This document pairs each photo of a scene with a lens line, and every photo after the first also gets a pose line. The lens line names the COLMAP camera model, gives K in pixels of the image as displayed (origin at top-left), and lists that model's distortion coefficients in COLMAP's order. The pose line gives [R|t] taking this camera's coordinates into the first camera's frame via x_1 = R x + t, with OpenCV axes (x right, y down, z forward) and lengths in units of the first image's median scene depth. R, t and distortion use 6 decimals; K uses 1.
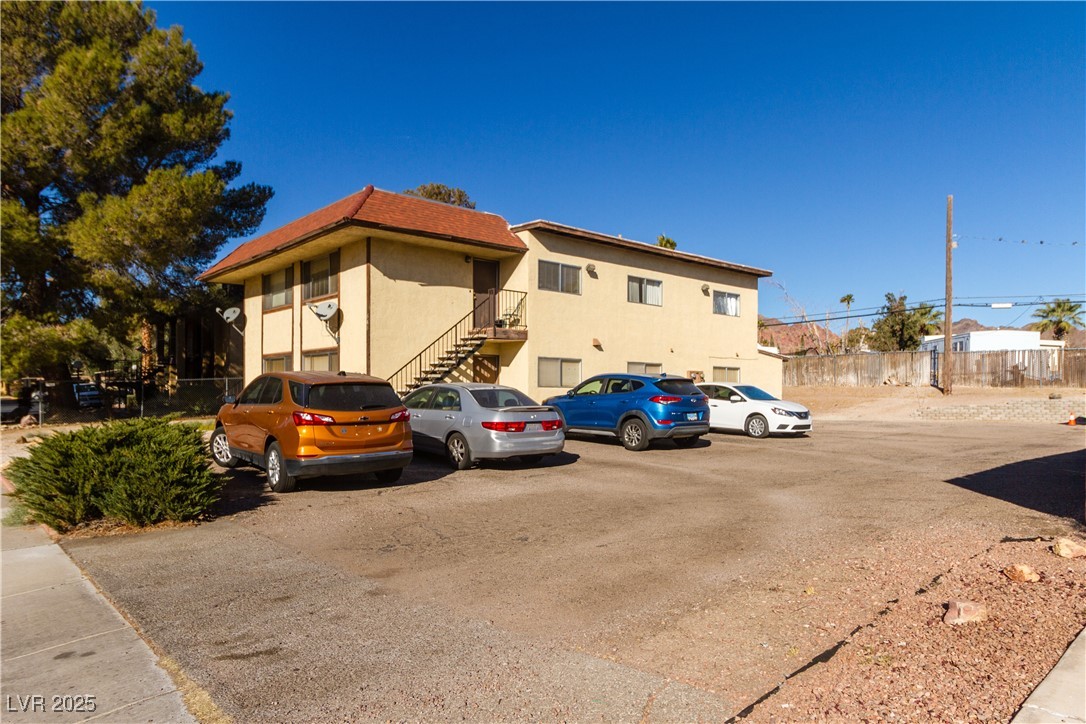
lens RADIAL K [[699.0, 0, 543.7], [0, 699.0, 398.8], [0, 0, 1]] dist [0.008634, 0.001106]
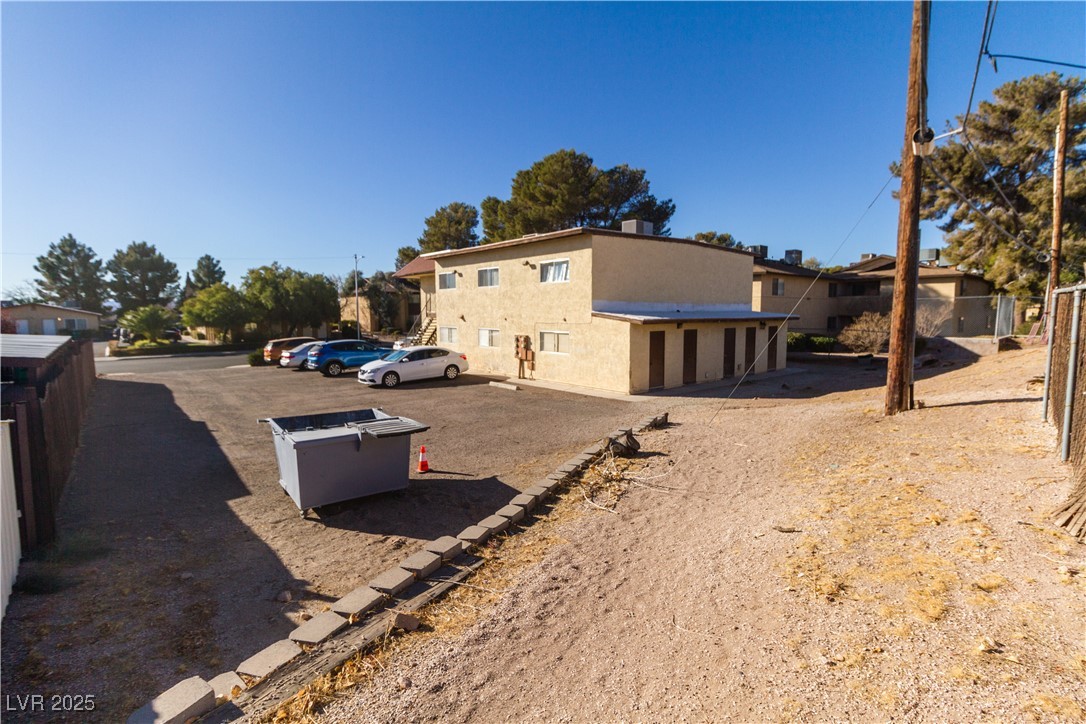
lens RADIAL K [[503.1, 0, 550.0], [0, 503.1, 360.4], [0, 0, 1]] dist [0.006980, 0.000003]
pose [[-0.003275, 0.092463, -0.995711, 1.319764], [-0.000332, 0.995716, 0.092464, -0.092496], [0.999995, 0.000633, -0.003230, 1.271384]]
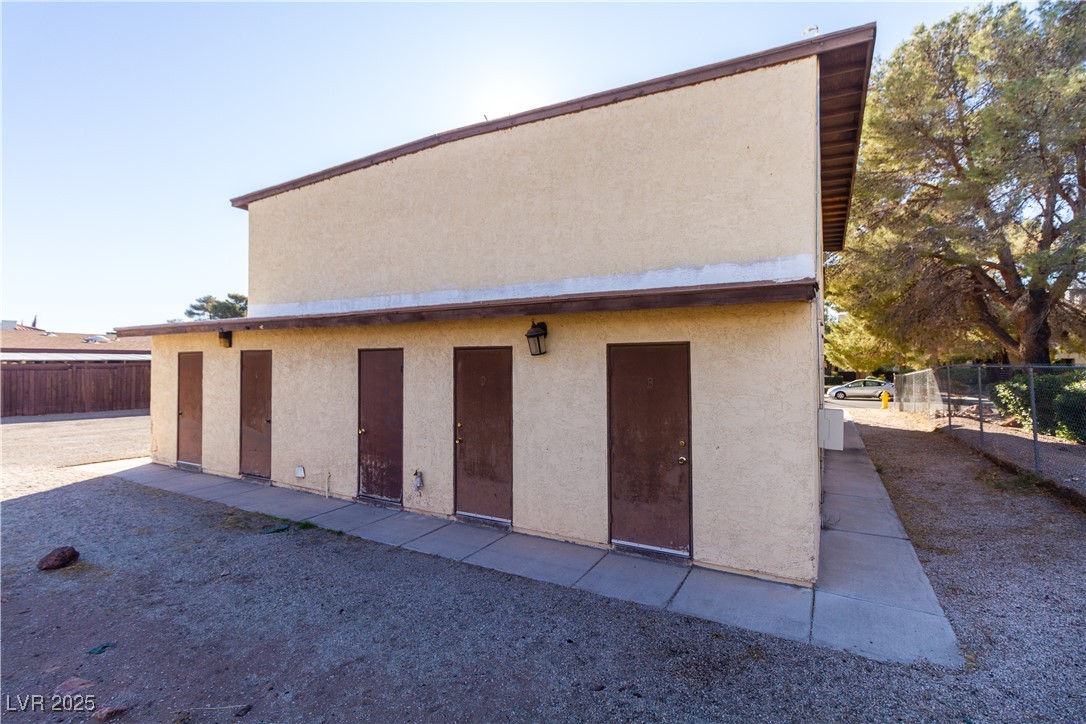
lens RADIAL K [[503.1, 0, 547.3], [0, 503.1, 355.4], [0, 0, 1]] dist [0.006980, 0.000003]
pose [[-0.938635, -0.019581, -0.344357, 0.297324], [-0.012673, 0.999671, -0.022301, -0.052700], [0.344680, -0.016569, -0.938574, 1.983975]]
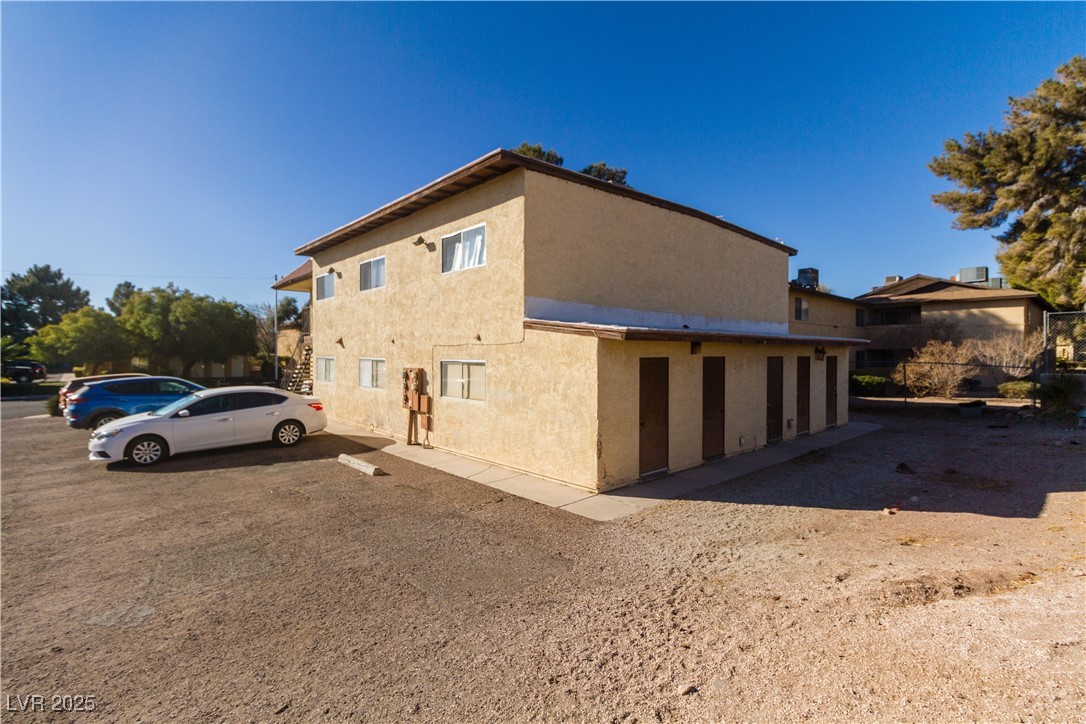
lens RADIAL K [[503.1, 0, 550.4], [0, 503.1, 357.0], [0, 0, 1]] dist [0.006980, 0.000003]
pose [[0.032136, 0.004530, -0.999473, 0.870975], [-0.004429, 0.999981, 0.004390, -0.064073], [0.999474, 0.004286, 0.032156, 1.352503]]
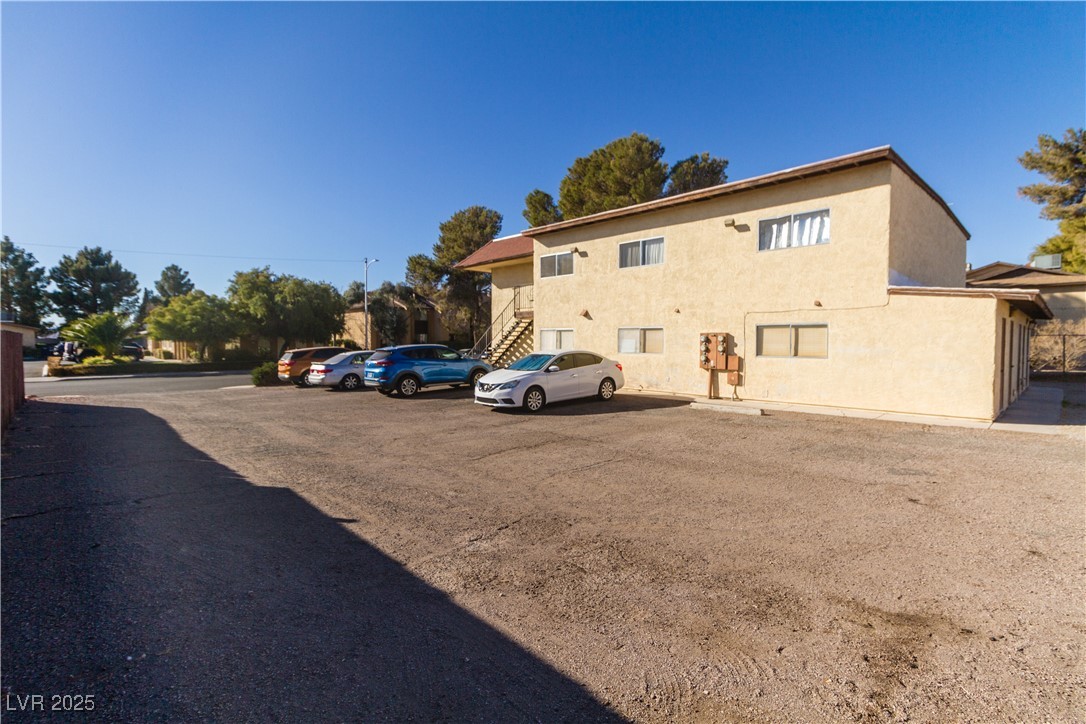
lens RADIAL K [[503.1, 0, 553.2], [0, 503.1, 360.8], [0, 0, 1]] dist [0.006980, 0.000003]
pose [[0.064770, 0.034219, -0.997313, 0.947721], [-0.006919, 0.999403, 0.033841, -0.031080], [0.997876, 0.004709, 0.064968, 0.939281]]
